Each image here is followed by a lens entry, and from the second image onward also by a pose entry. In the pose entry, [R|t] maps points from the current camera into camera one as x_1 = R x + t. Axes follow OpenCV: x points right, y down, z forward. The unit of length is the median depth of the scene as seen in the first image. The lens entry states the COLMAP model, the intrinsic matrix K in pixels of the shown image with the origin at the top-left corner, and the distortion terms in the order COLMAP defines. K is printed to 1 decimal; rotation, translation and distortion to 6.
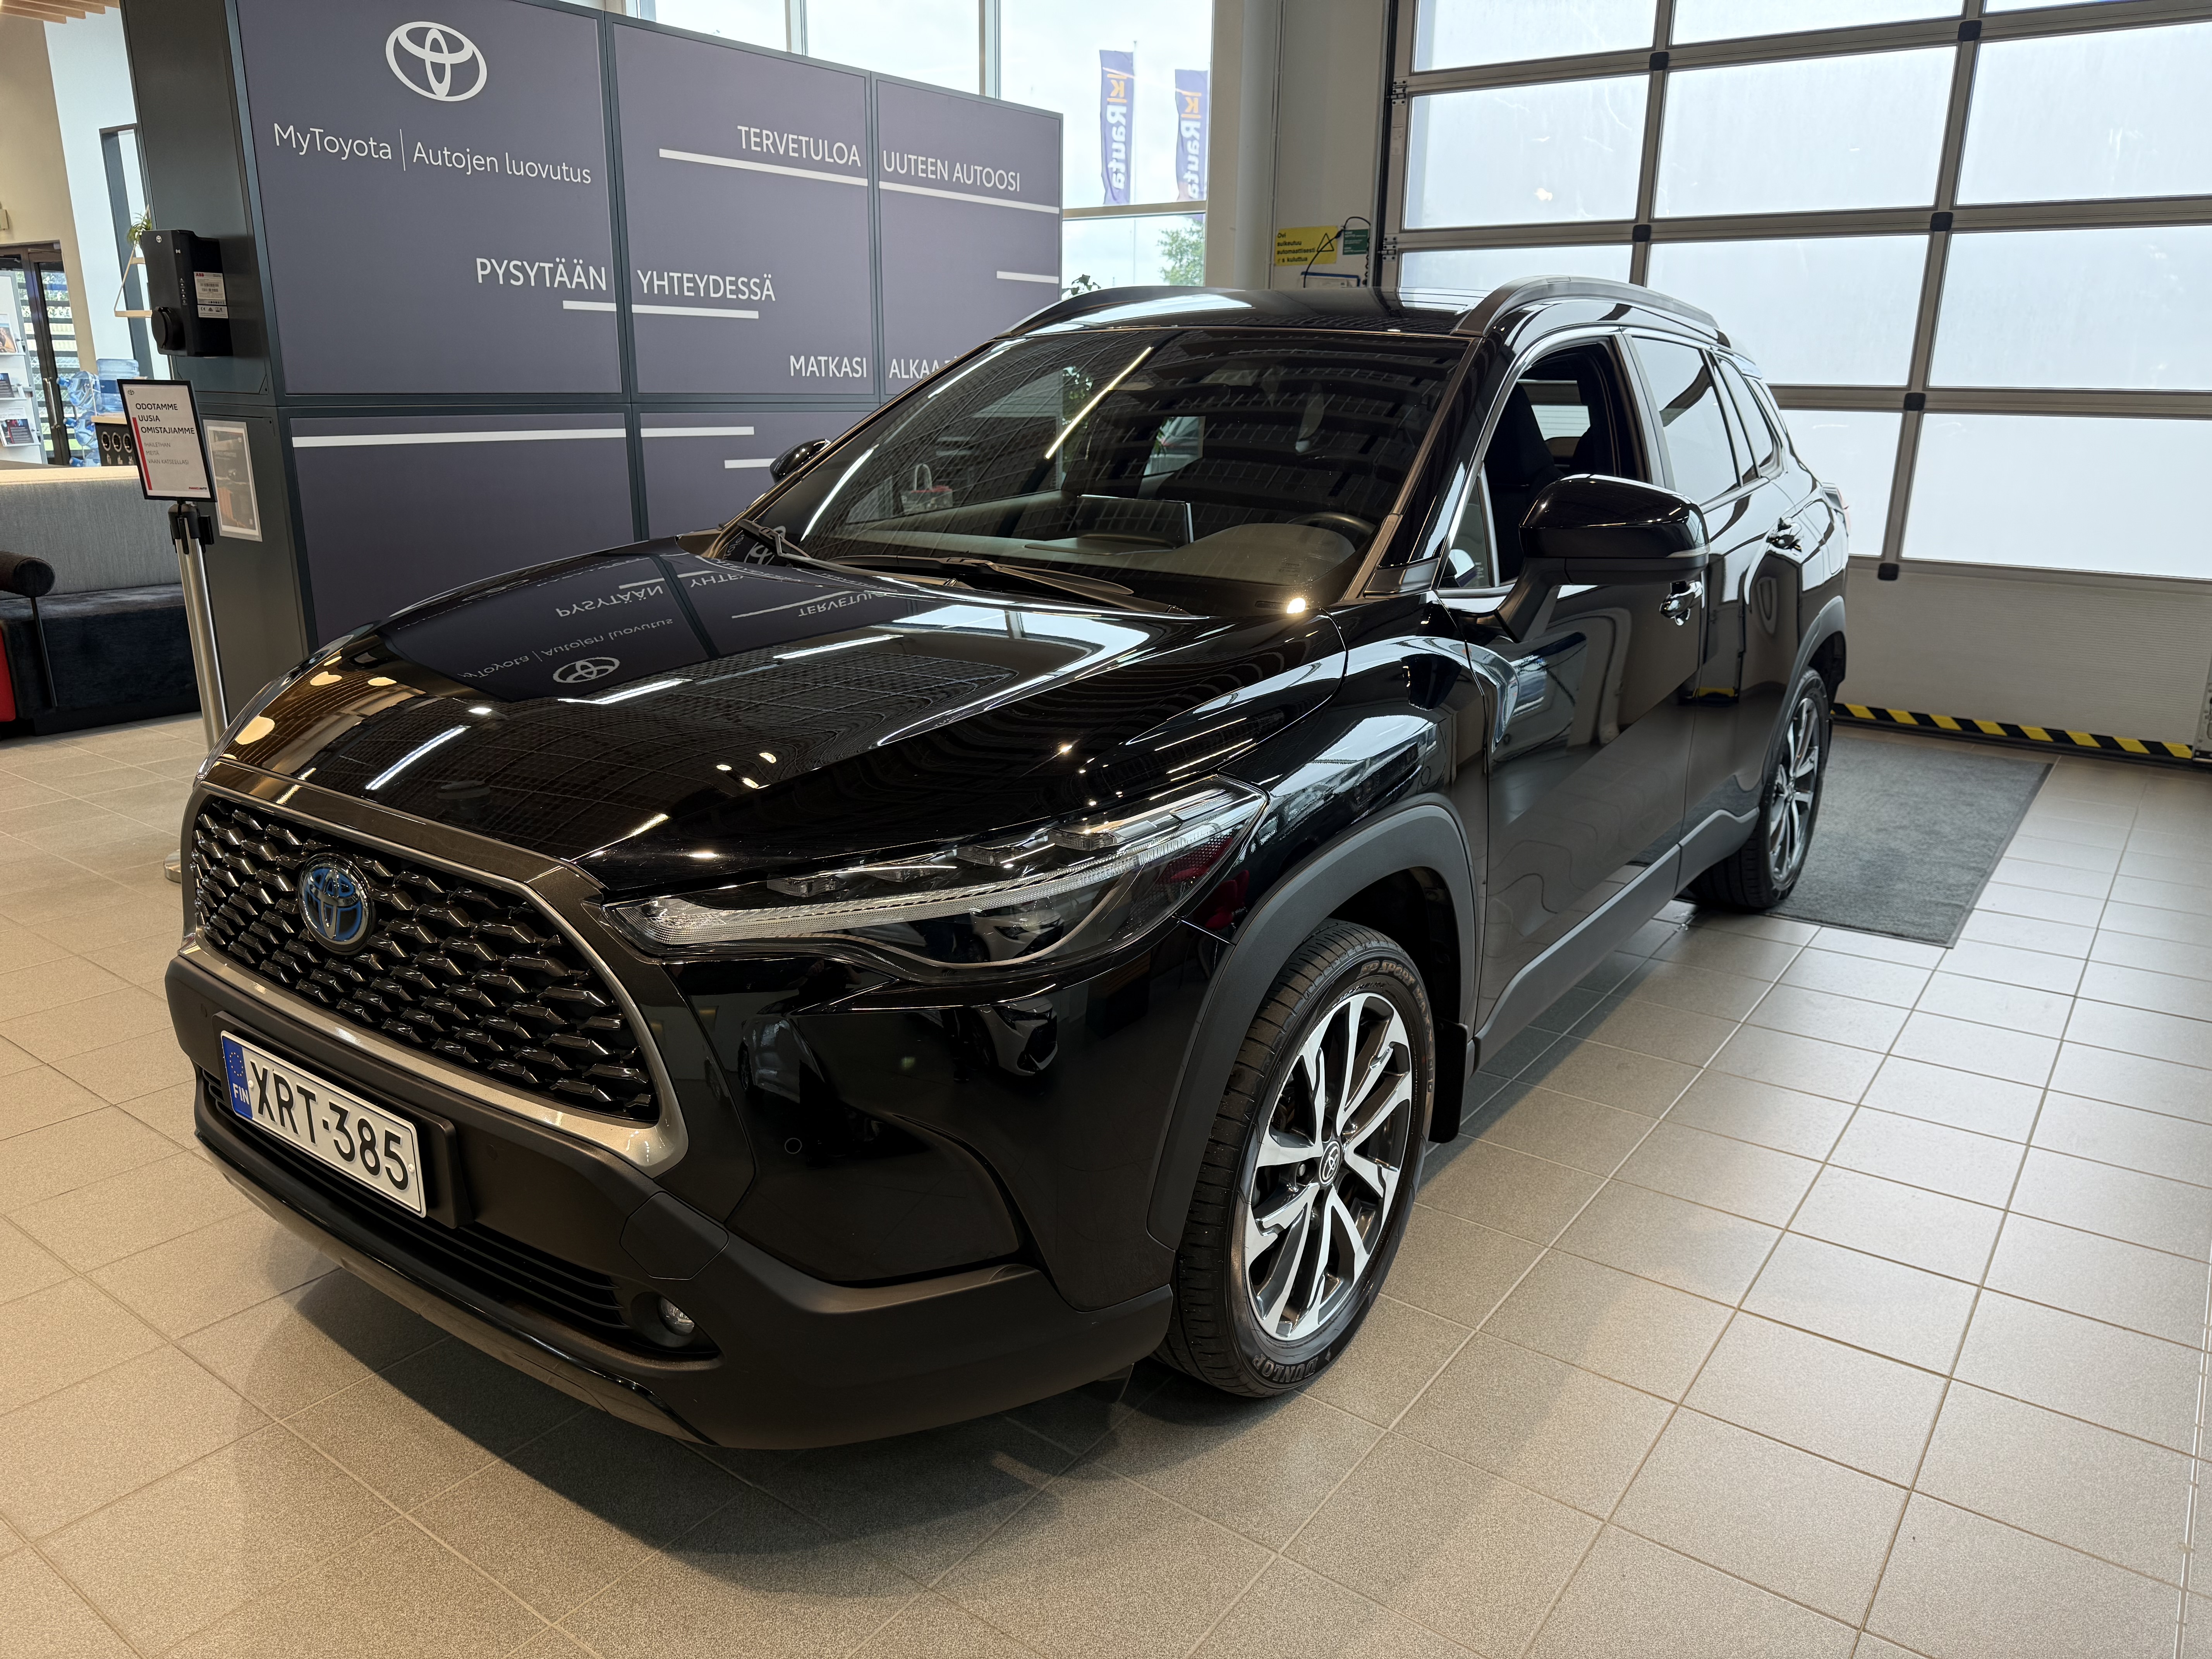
lens RADIAL K [[1538.8, 0, 1110.2], [0, 1538.8, 858.0], [0, 0, 1]] dist [-0.037202, -0.004030]
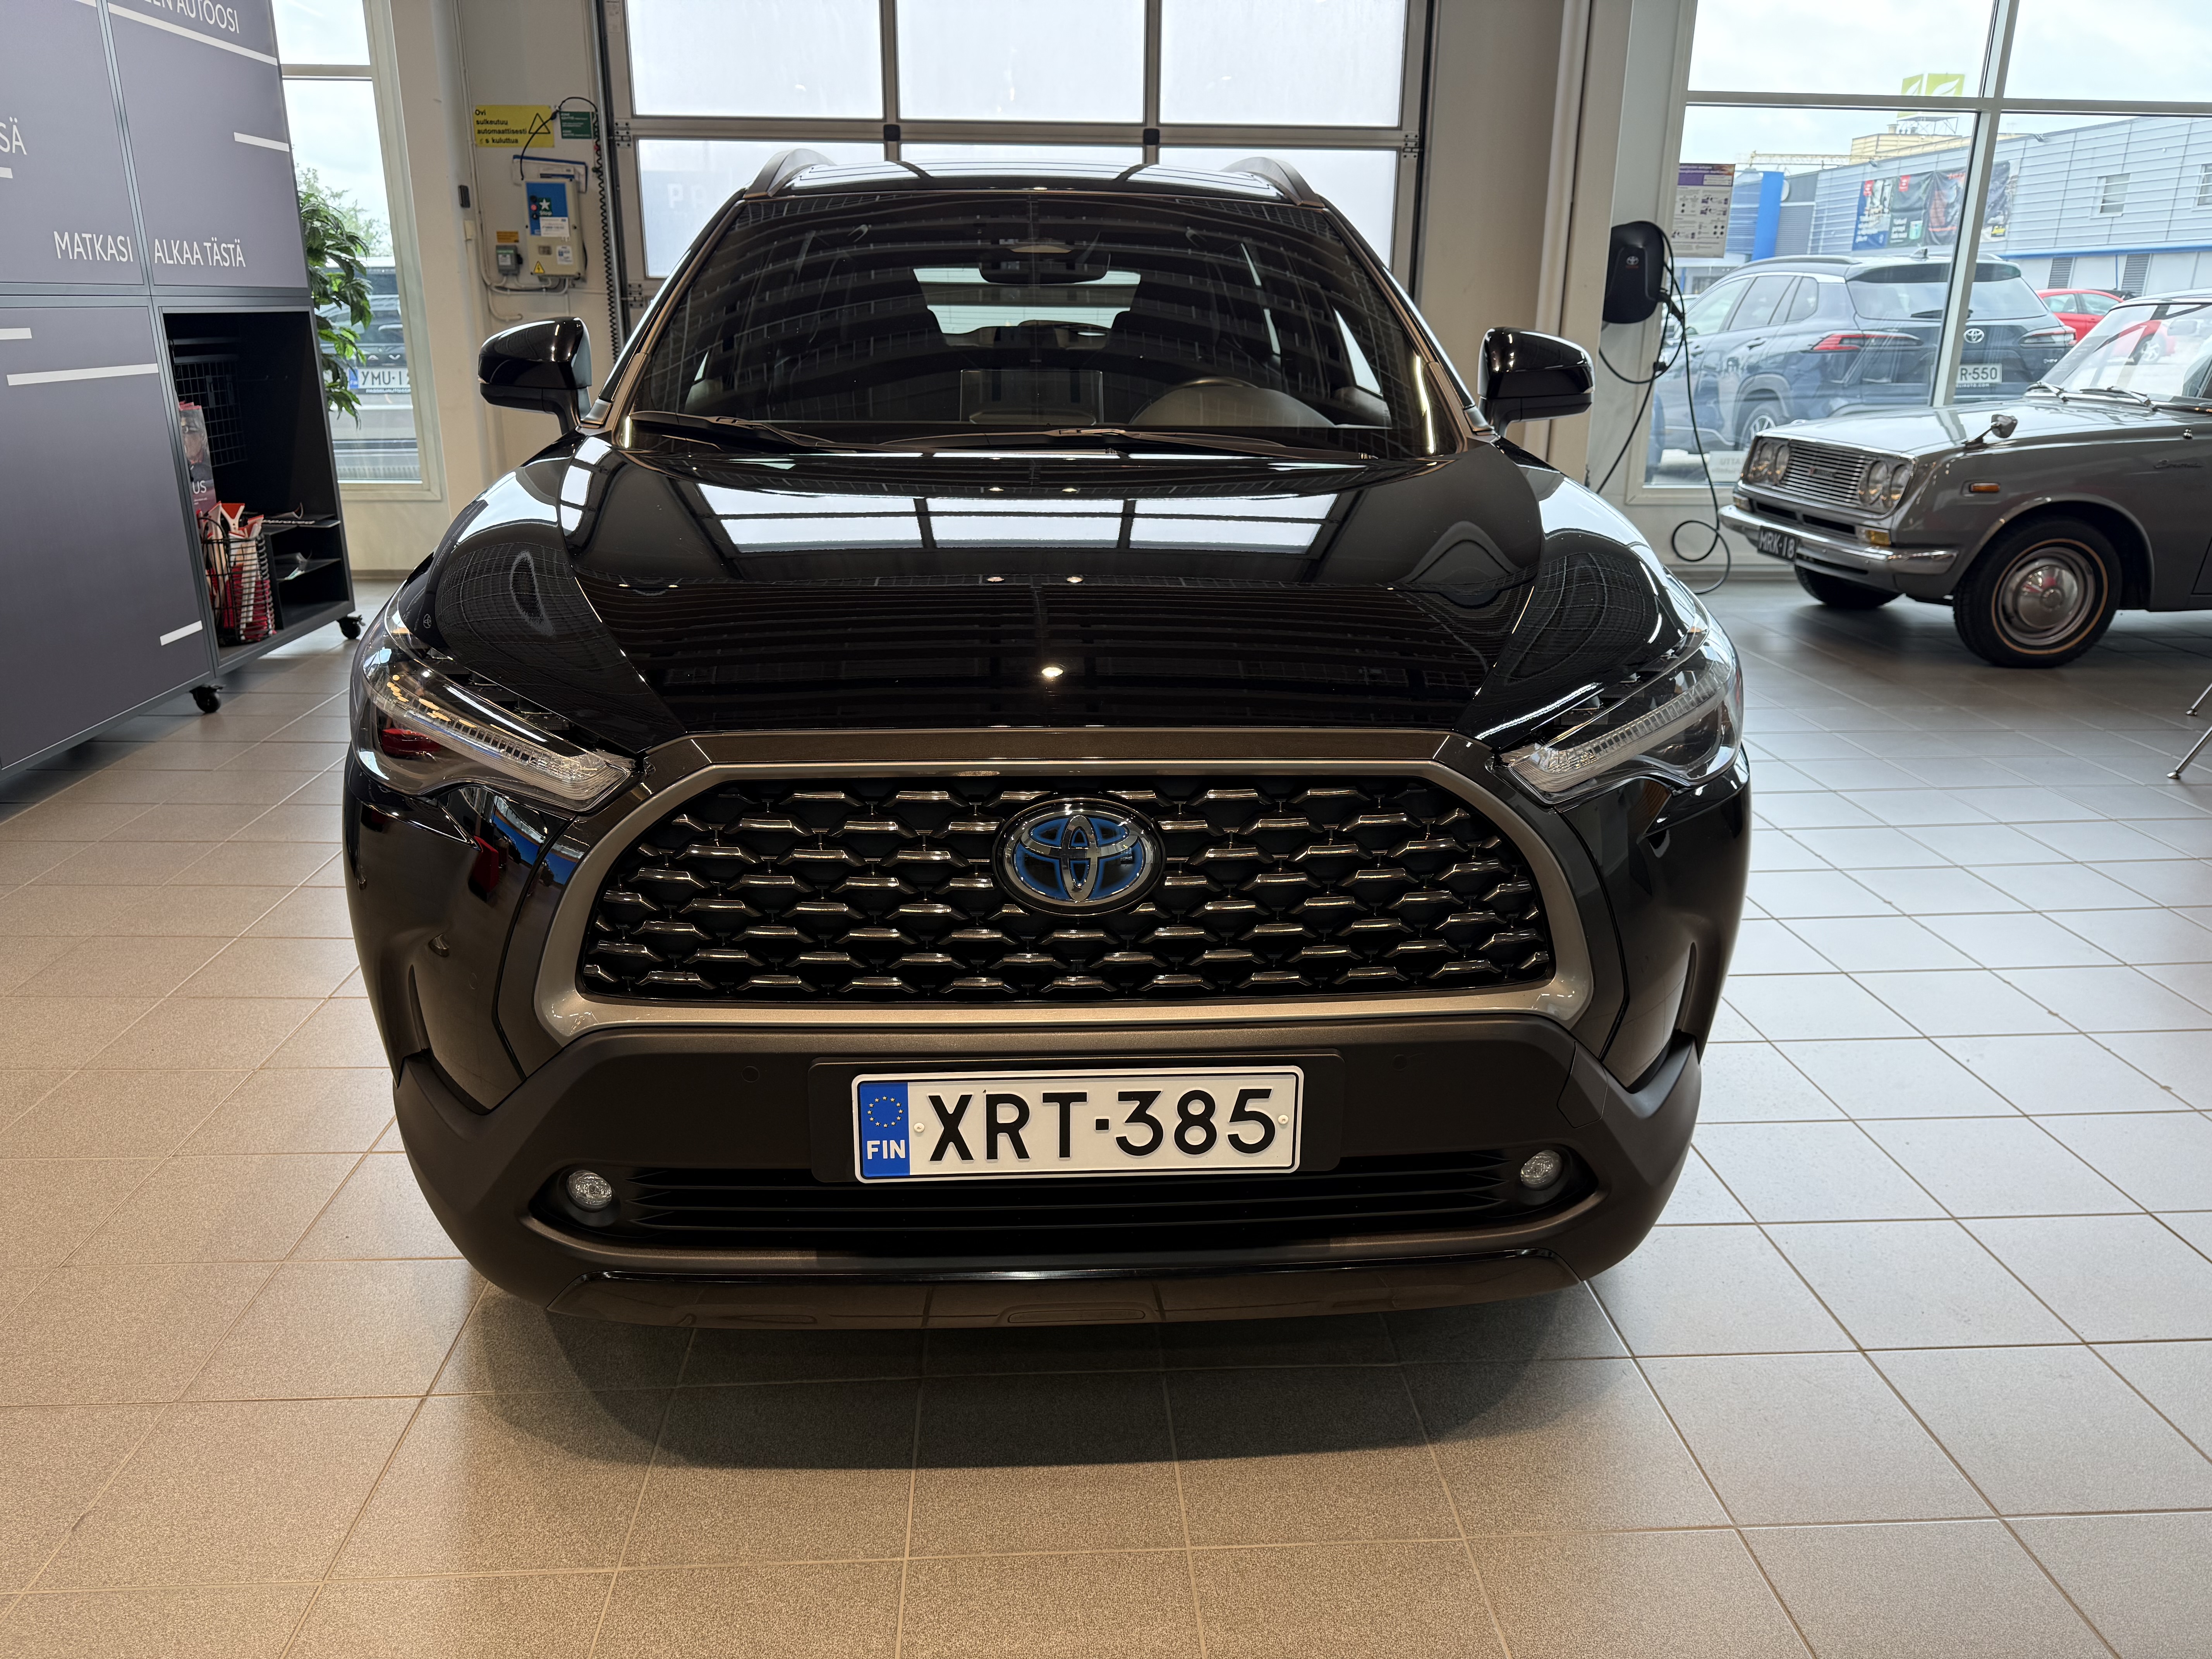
lens RADIAL K [[1534.1, 0, 1113.4], [0, 1534.1, 830.5], [0, 0, 1]] dist [-0.017283, -0.005324]
pose [[0.774284, -0.201388, 0.599939, -0.344057], [0.178373, 0.979027, 0.098432, -0.022408], [-0.607179, 0.030798, 0.793968, 0.113459]]
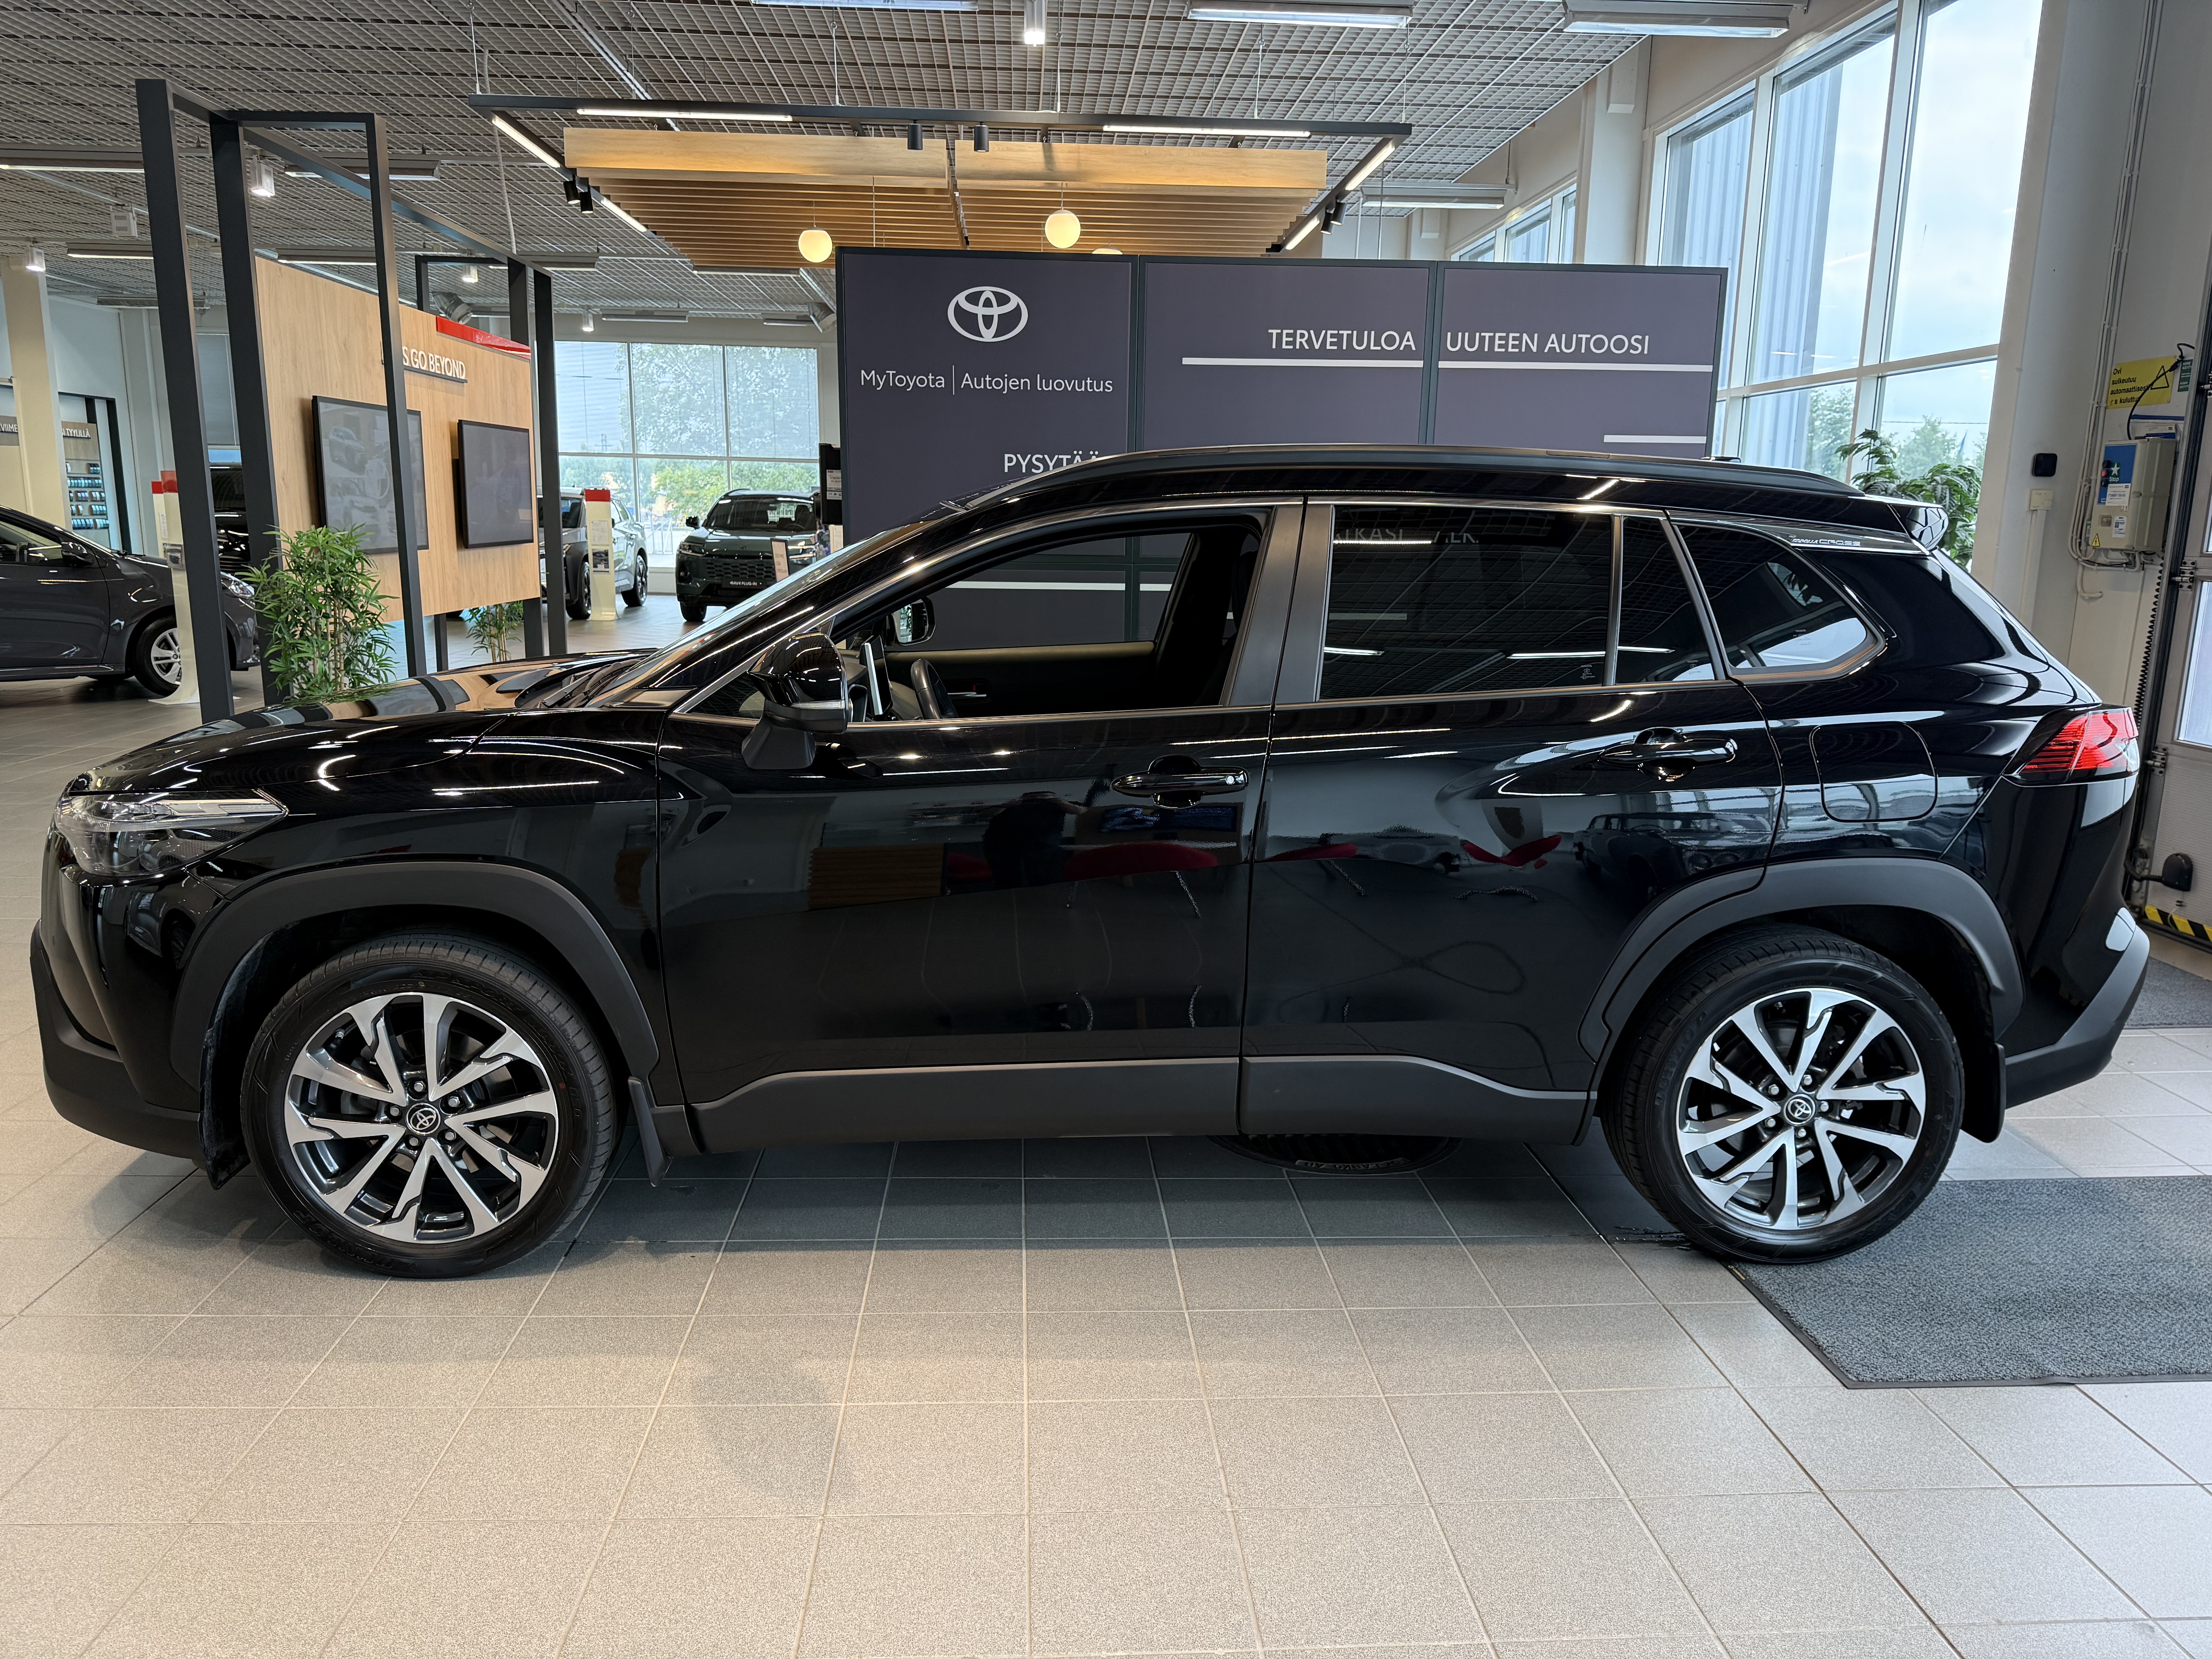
lens RADIAL K [[1517.9, 0, 1081.7], [0, 1517.9, 829.7], [0, 0, 1]] dist [0.057405, -0.116290]
pose [[0.626593, 0.148142, -0.765137, 0.632072], [-0.234828, 0.972028, -0.004109, -0.074733], [0.743126, 0.182251, 0.643854, 0.221072]]
